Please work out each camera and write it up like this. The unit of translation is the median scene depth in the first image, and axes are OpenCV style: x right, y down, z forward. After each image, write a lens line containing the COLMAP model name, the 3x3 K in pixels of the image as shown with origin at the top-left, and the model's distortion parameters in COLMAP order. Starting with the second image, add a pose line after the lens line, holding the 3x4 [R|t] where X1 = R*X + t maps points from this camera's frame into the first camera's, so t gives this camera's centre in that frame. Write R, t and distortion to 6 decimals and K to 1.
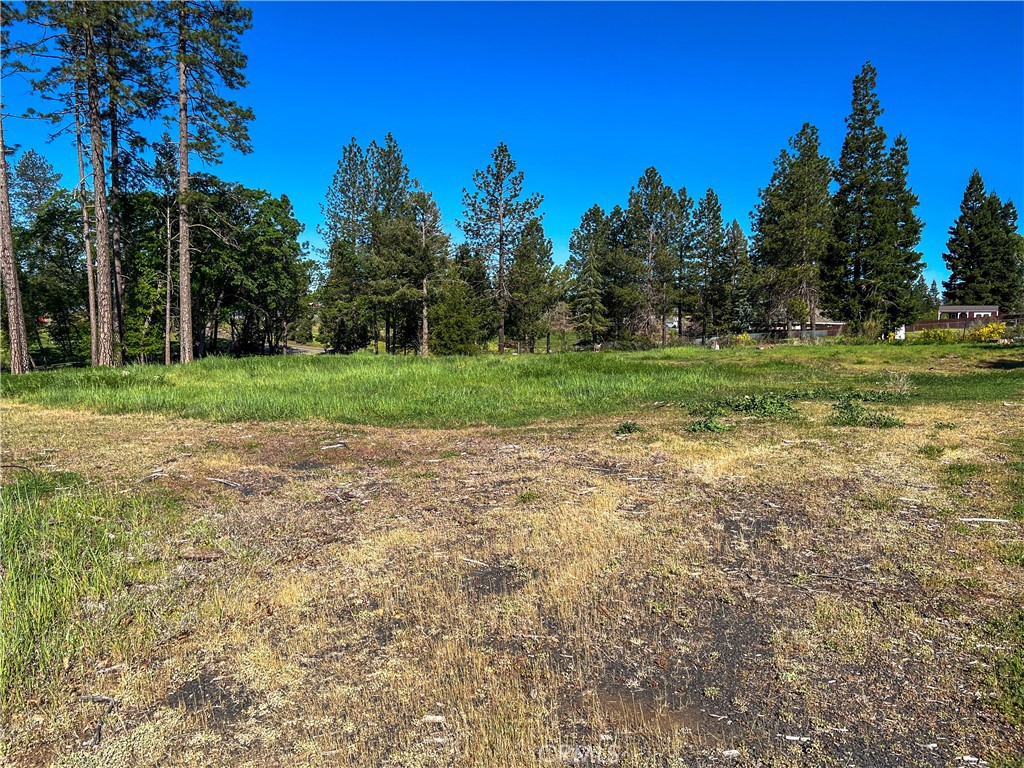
lens RADIAL K [[771.2, 0, 512.0], [0, 771.2, 384.0], [0, 0, 1]] dist [0.066707, -0.090786]
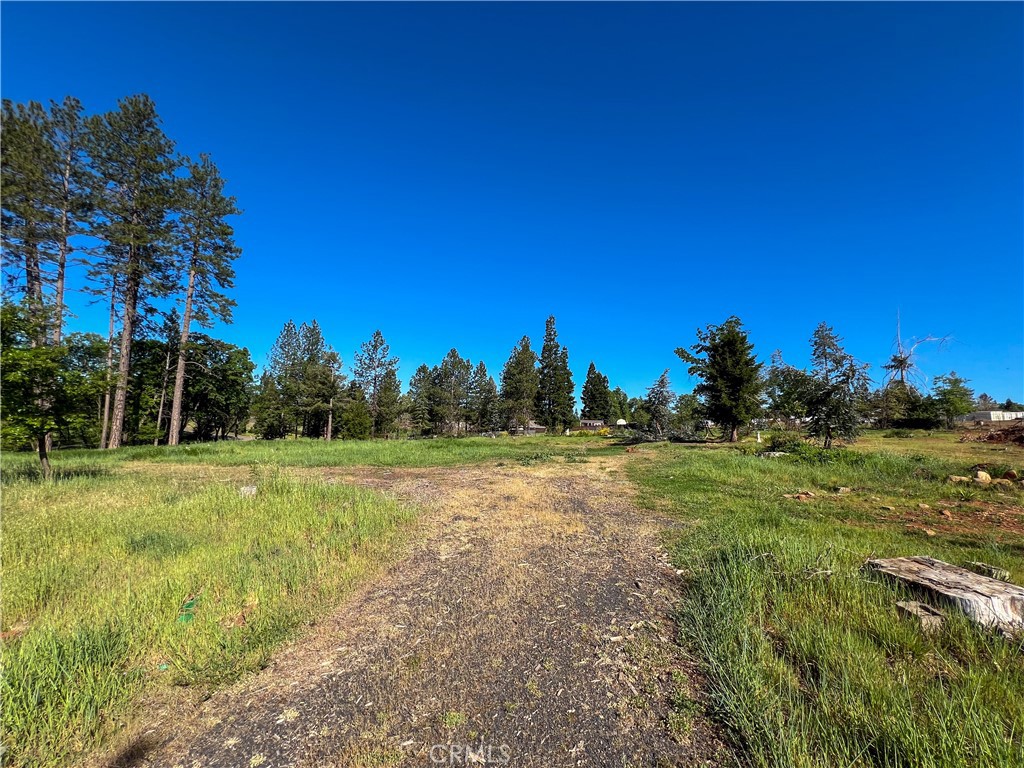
lens RADIAL K [[434.8, 0, 512.0], [0, 434.8, 384.0], [0, 0, 1]] dist [0.001299, 0.000131]
pose [[0.935937, 0.050861, 0.348475, -0.075088], [0.010153, 0.985207, -0.171065, 0.008911], [-0.352021, 0.163644, 0.921576, -0.092810]]
